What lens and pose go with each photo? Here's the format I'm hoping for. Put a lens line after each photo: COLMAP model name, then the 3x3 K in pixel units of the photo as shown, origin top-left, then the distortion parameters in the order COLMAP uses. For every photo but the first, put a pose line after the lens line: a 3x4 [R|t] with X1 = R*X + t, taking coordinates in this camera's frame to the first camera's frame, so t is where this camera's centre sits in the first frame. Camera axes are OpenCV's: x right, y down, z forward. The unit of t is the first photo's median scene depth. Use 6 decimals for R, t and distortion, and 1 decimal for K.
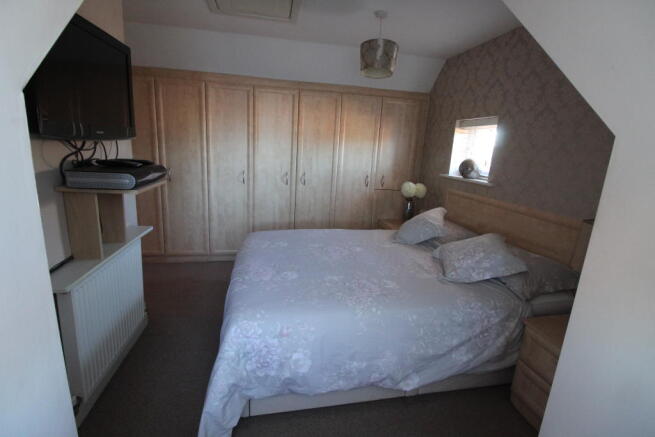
lens RADIAL K [[310.7, 0, 328.3], [0, 310.7, 218.4], [0, 0, 1]] dist [0.001166, 0.000049]
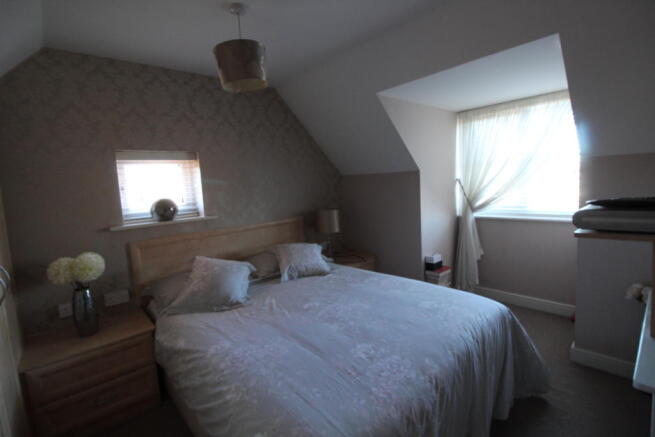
lens RADIAL K [[310.7, 0, 327.3], [0, 310.7, 215.8], [0, 0, 1]] dist [0.001166, 0.000049]
pose [[-0.512582, -0.126839, 0.849218, -0.520539], [0.220110, 0.936570, 0.272743, -0.293586], [-0.829947, 0.326724, -0.452150, 1.085937]]
